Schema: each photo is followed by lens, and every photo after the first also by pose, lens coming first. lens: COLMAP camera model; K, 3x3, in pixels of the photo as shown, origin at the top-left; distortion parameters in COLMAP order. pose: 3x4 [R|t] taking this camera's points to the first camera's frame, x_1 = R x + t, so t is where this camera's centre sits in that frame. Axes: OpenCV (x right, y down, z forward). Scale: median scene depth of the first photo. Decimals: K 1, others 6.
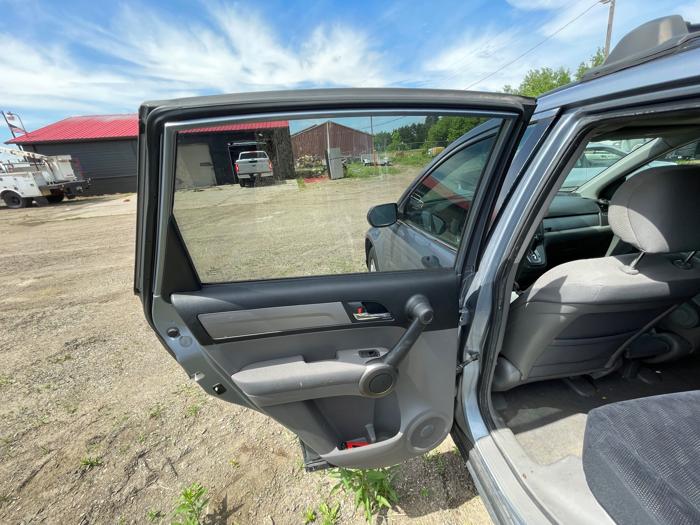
lens RADIAL K [[287.4, 0, 346.2], [0, 287.4, 257.4], [0, 0, 1]] dist [-0.009691, 0.001413]
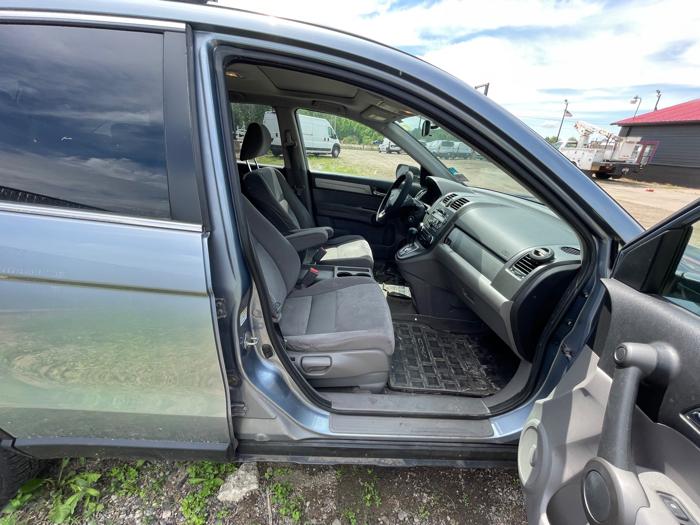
lens RADIAL K [[287.4, 0, 347.6], [0, 287.4, 260.5], [0, 0, 1]] dist [-0.009691, 0.001413]
pose [[-0.088581, 0.433787, -0.896651, 0.238519], [-0.378887, 0.817848, 0.433093, -0.042704], [0.921194, 0.378093, 0.091910, 0.111317]]
